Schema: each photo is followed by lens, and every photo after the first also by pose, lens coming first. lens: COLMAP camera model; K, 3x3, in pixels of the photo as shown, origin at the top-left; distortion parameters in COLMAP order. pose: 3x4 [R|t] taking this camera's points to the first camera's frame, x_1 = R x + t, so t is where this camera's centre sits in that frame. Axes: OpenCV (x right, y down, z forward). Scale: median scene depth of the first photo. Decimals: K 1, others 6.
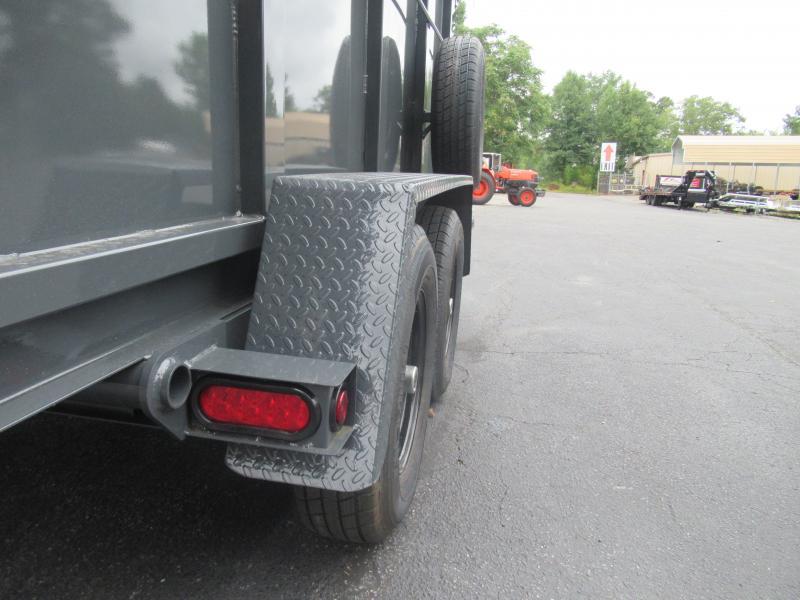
lens RADIAL K [[595.3, 0, 400.0], [0, 595.3, 300.0], [0, 0, 1]] dist [-0.010299, 0.002574]
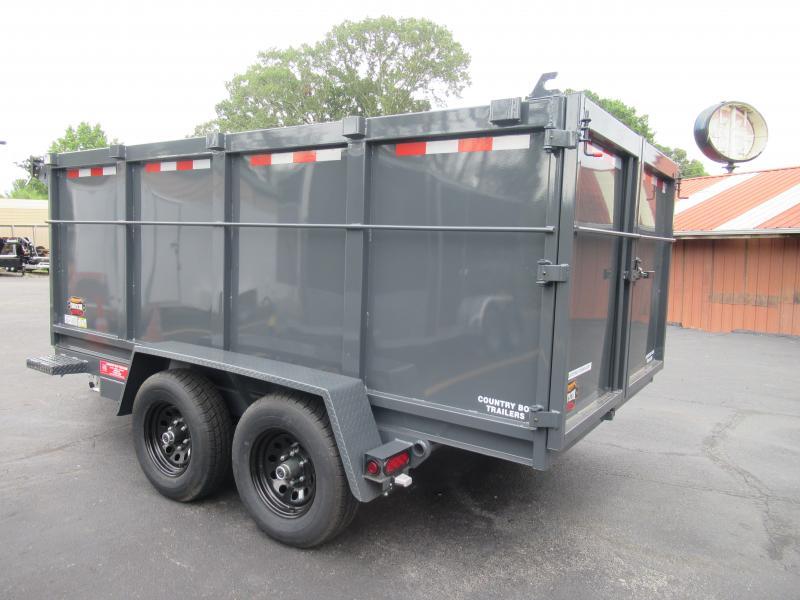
lens RADIAL K [[594.0, 0, 398.7], [0, 594.0, 300.2], [0, 0, 1]] dist [-0.008251, 0.001910]
pose [[0.405510, -0.120168, 0.906157, -1.397702], [0.194559, 0.979953, 0.042888, -0.249901], [-0.893145, 0.158910, 0.420760, 0.008044]]
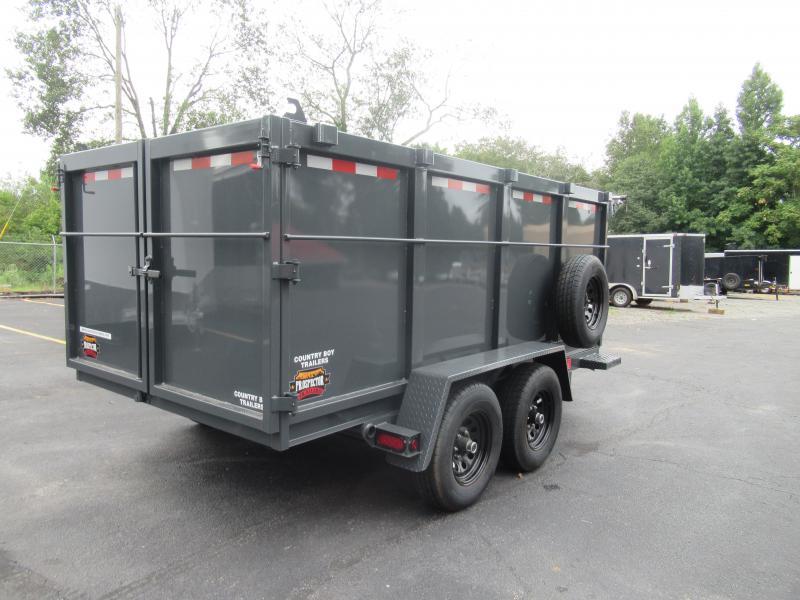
lens RADIAL K [[593.0, 0, 400.0], [0, 593.0, 300.0], [0, 0, 1]] dist [-0.013509, -0.000979]
pose [[0.882095, 0.015427, -0.470819, 0.368643], [-0.087849, 0.987318, -0.132237, -0.047194], [0.462808, 0.158006, 0.872263, -0.552967]]
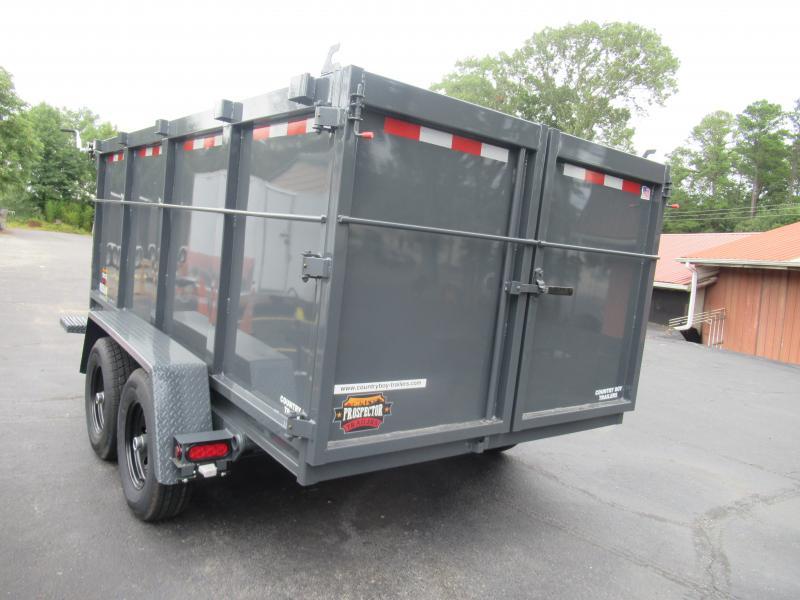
lens RADIAL K [[595.3, 0, 400.0], [0, 595.3, 300.0], [0, 0, 1]] dist [-0.010299, 0.002574]
pose [[0.669587, -0.051223, 0.740965, -1.110443], [0.093901, 0.995452, -0.016040, -0.166798], [-0.736774, 0.080317, 0.671352, -0.332202]]
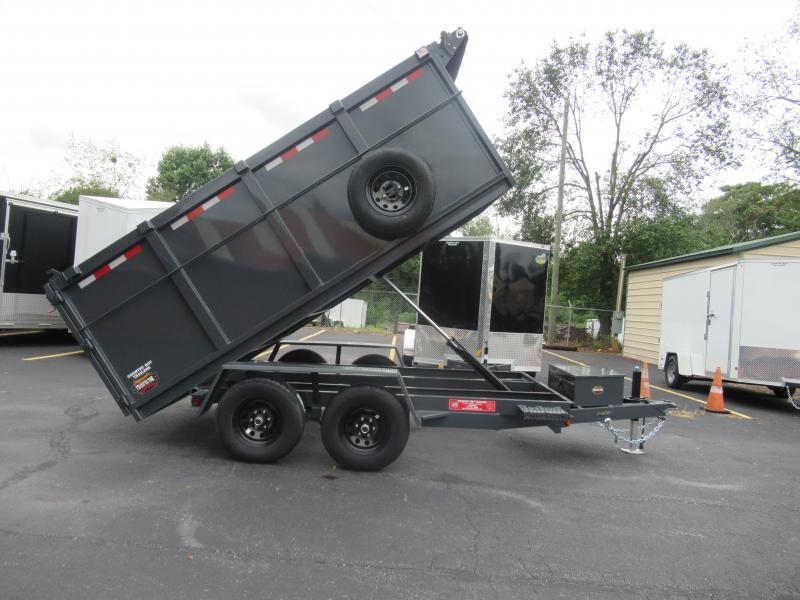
lens RADIAL K [[595.3, 0, 400.0], [0, 595.3, 300.0], [0, 0, 1]] dist [-0.010299, 0.002574]
pose [[0.200695, -0.025059, -0.979333, 1.527527], [-0.257669, 0.963124, -0.077449, -0.209856], [0.945160, 0.267887, 0.186837, 0.397855]]
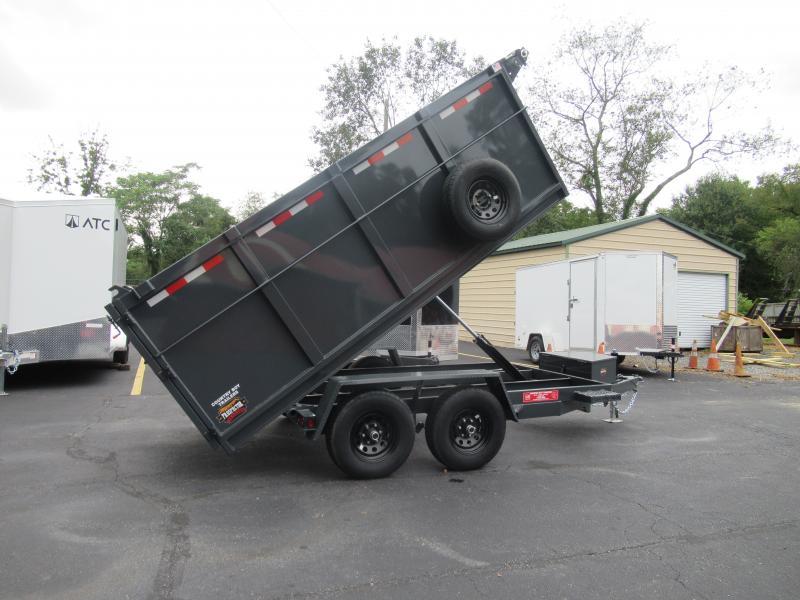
lens RADIAL K [[593.2, 0, 400.0], [0, 593.2, 300.0], [0, 0, 1]] dist [-0.013077, 0.004449]
pose [[0.553574, -0.024277, -0.832446, 1.233426], [-0.173135, 0.974381, -0.143551, -0.067569], [0.814605, 0.223591, 0.535188, -0.363555]]
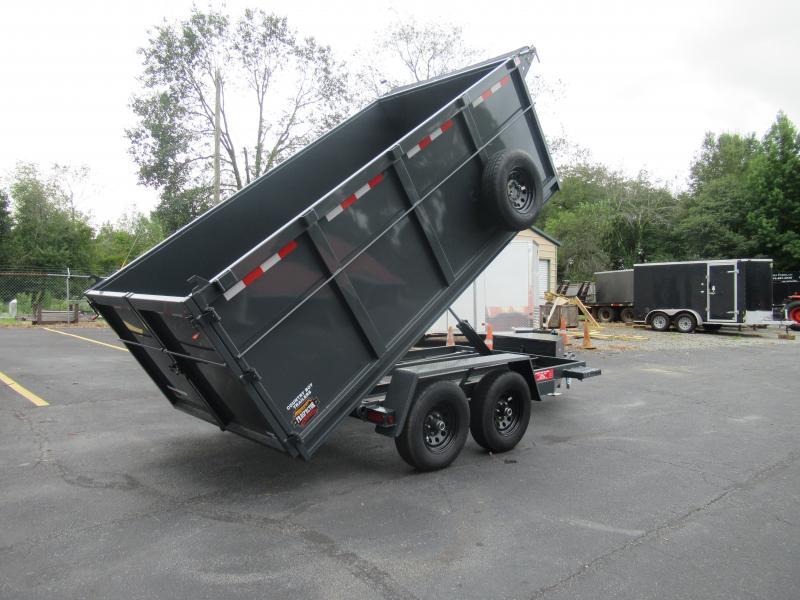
lens RADIAL K [[593.0, 0, 400.0], [0, 593.0, 300.0], [0, 0, 1]] dist [-0.013509, -0.000979]
pose [[0.803631, -0.015916, -0.594915, 0.769599], [-0.103075, 0.980812, -0.165477, 0.005778], [0.586134, 0.194304, 0.786570, -0.799626]]
